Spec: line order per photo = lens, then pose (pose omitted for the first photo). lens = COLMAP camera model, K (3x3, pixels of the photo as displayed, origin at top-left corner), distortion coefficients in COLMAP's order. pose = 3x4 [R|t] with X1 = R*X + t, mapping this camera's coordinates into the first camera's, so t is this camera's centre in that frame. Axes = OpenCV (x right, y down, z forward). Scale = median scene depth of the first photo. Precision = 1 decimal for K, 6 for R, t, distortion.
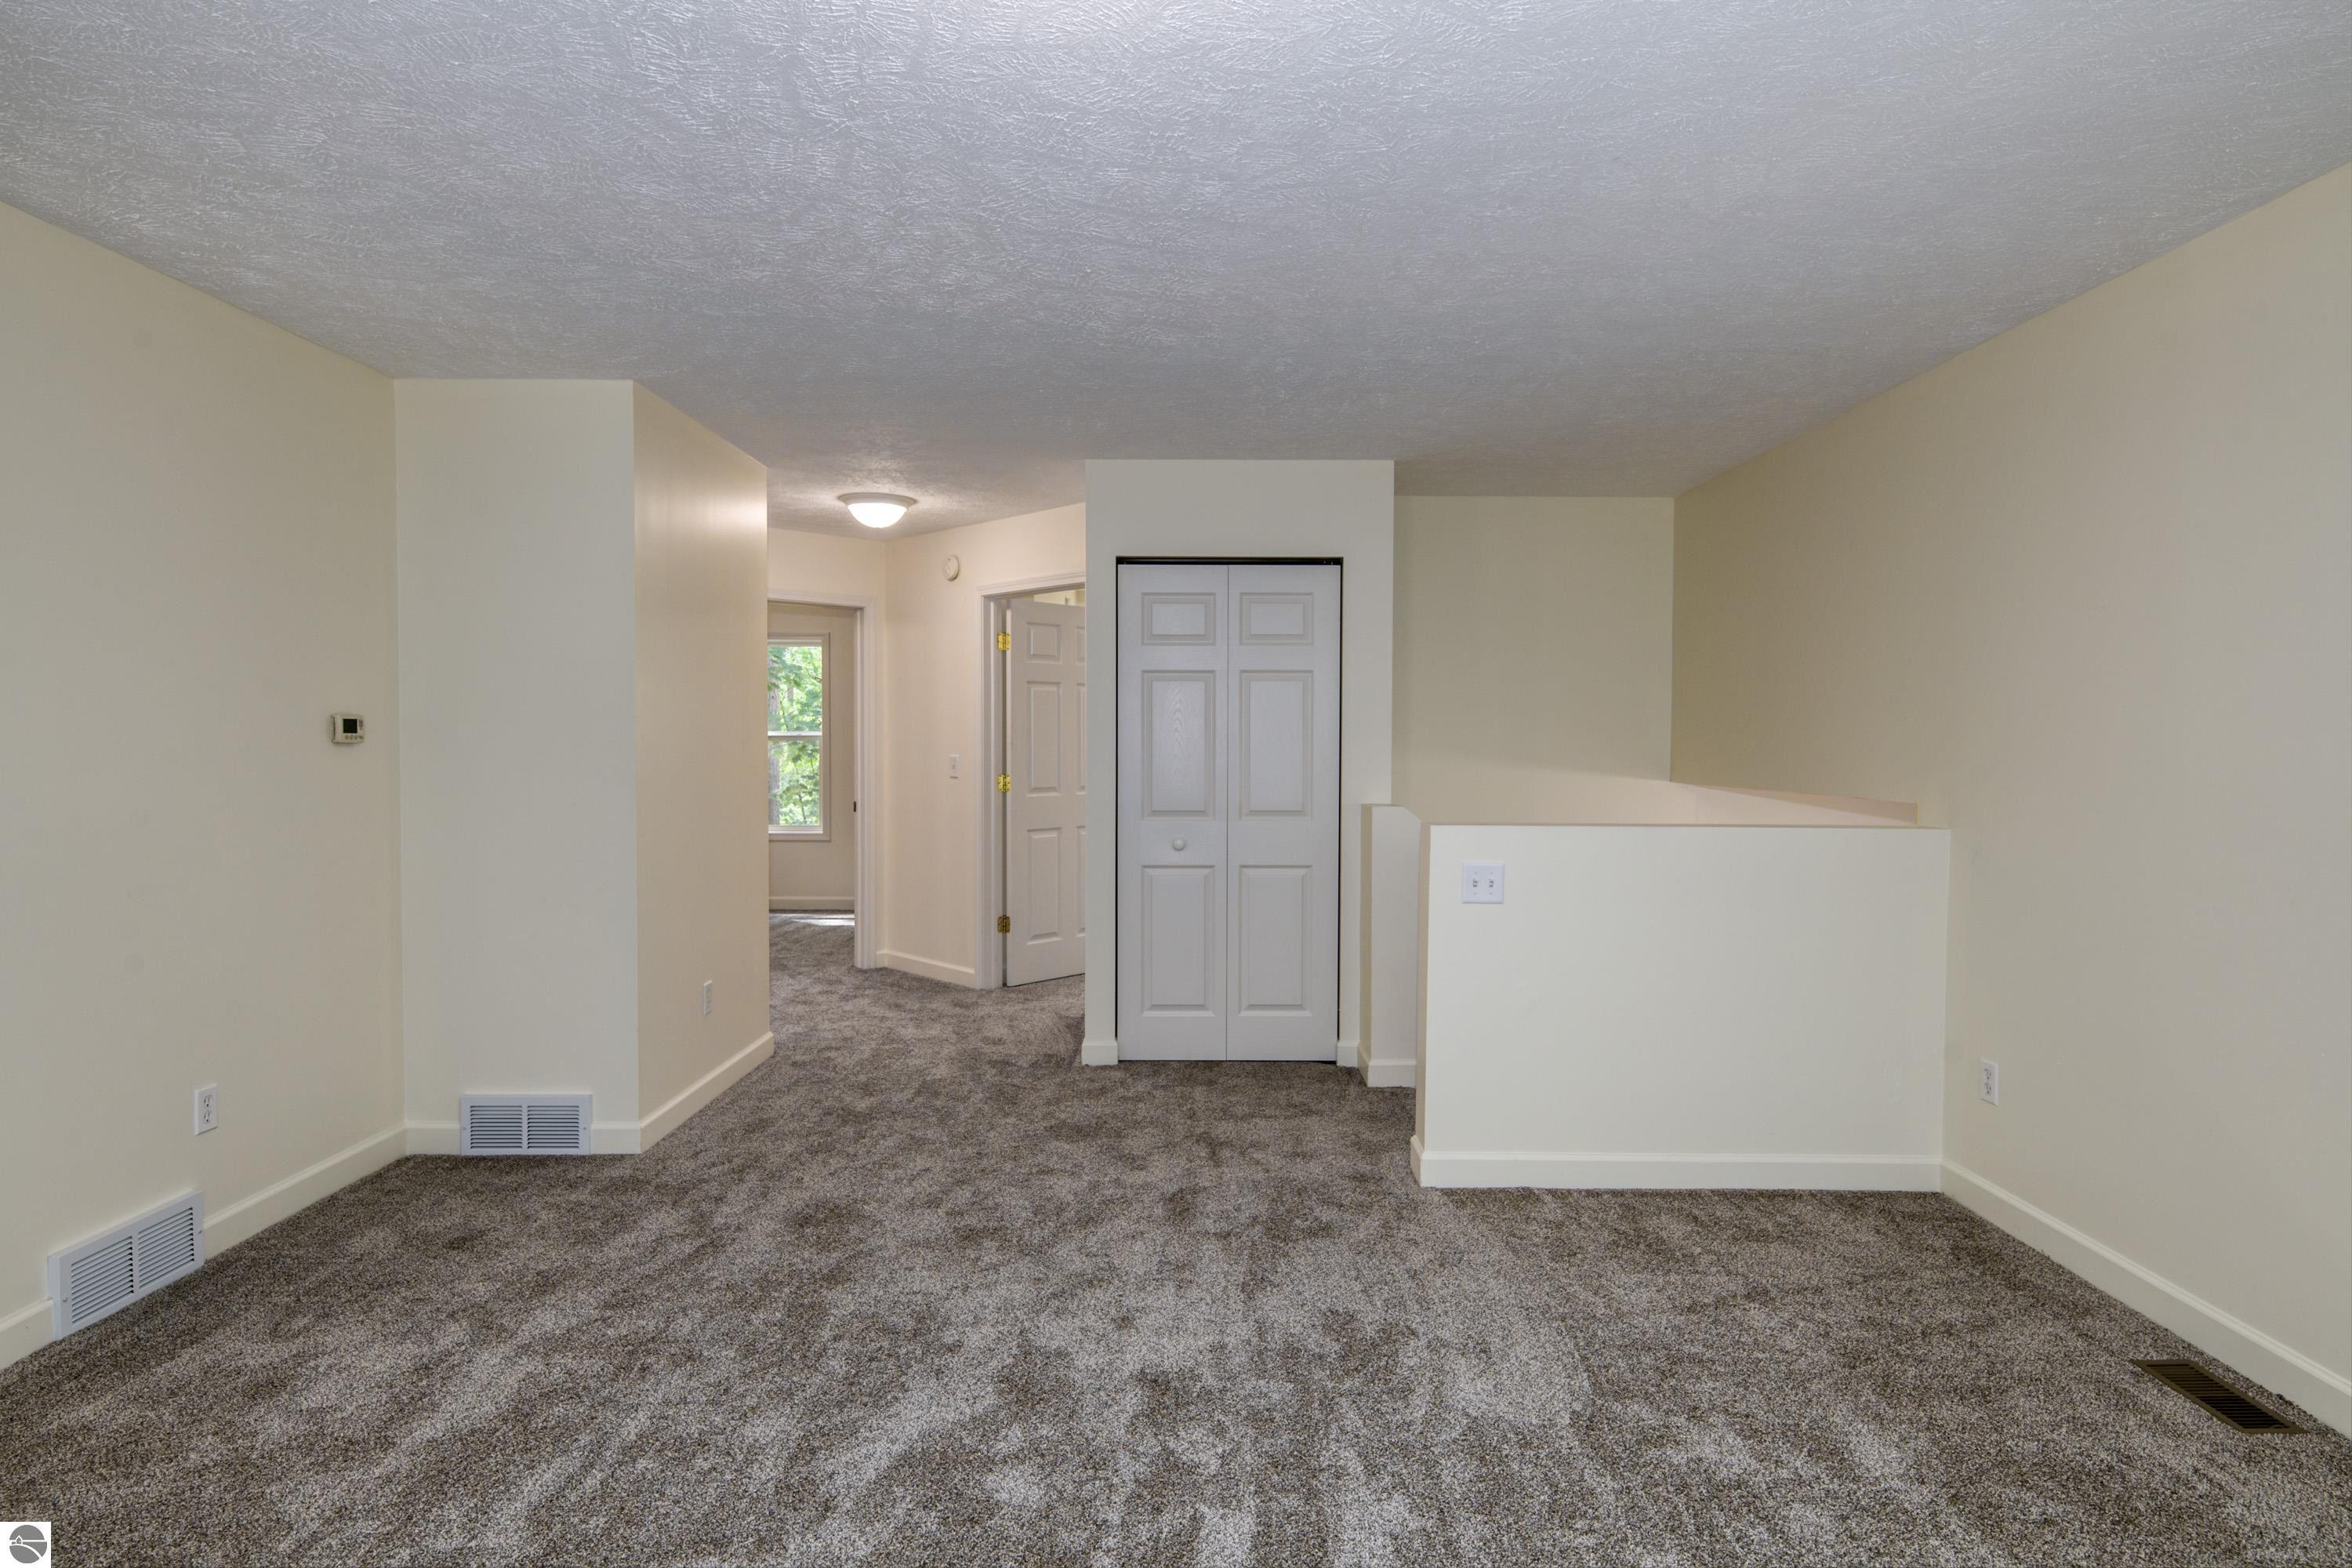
lens RADIAL K [[1253.2, 0, 1178.4], [0, 1253.2, 762.9], [0, 0, 1]] dist [0.005820, -0.001733]
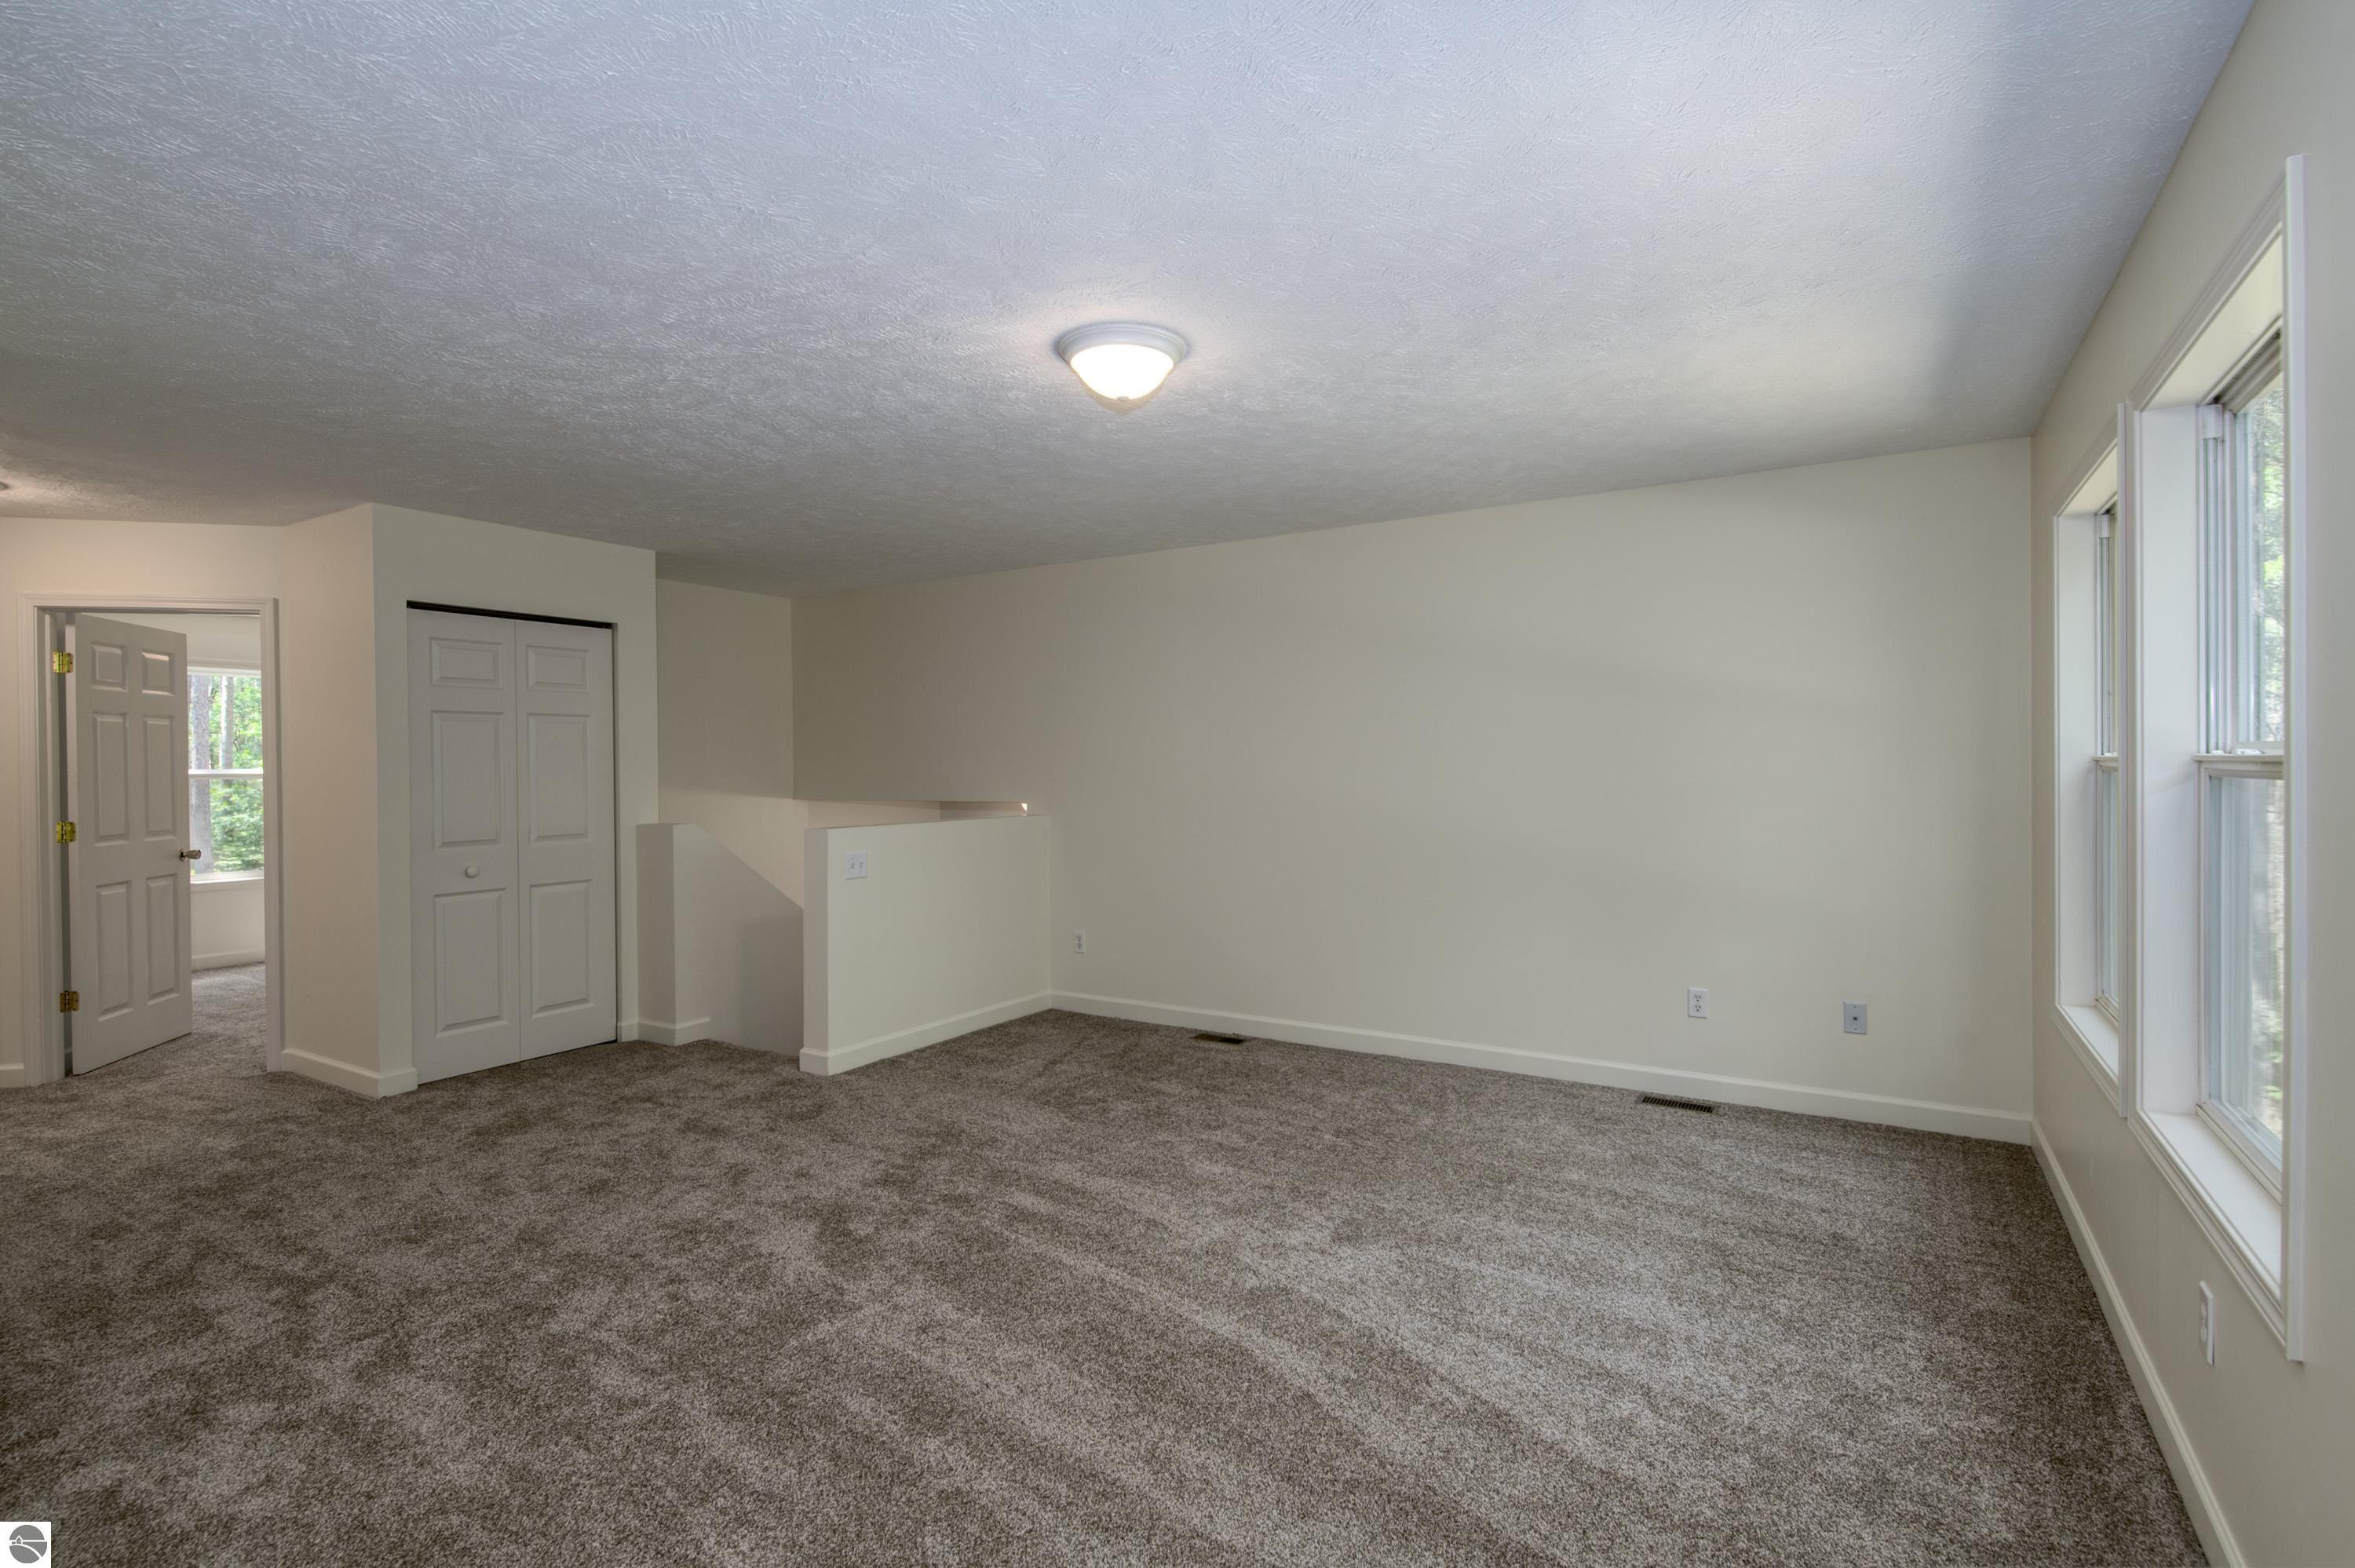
lens RADIAL K [[1139.0, 0, 1178.1], [0, 1139.0, 773.8], [0, 0, 1]] dist [-0.004789, -0.001270]
pose [[0.516710, -0.017944, 0.855973, -0.724641], [0.026859, 0.999628, 0.004742, -0.011109], [-0.855739, 0.020540, 0.517000, -0.045992]]
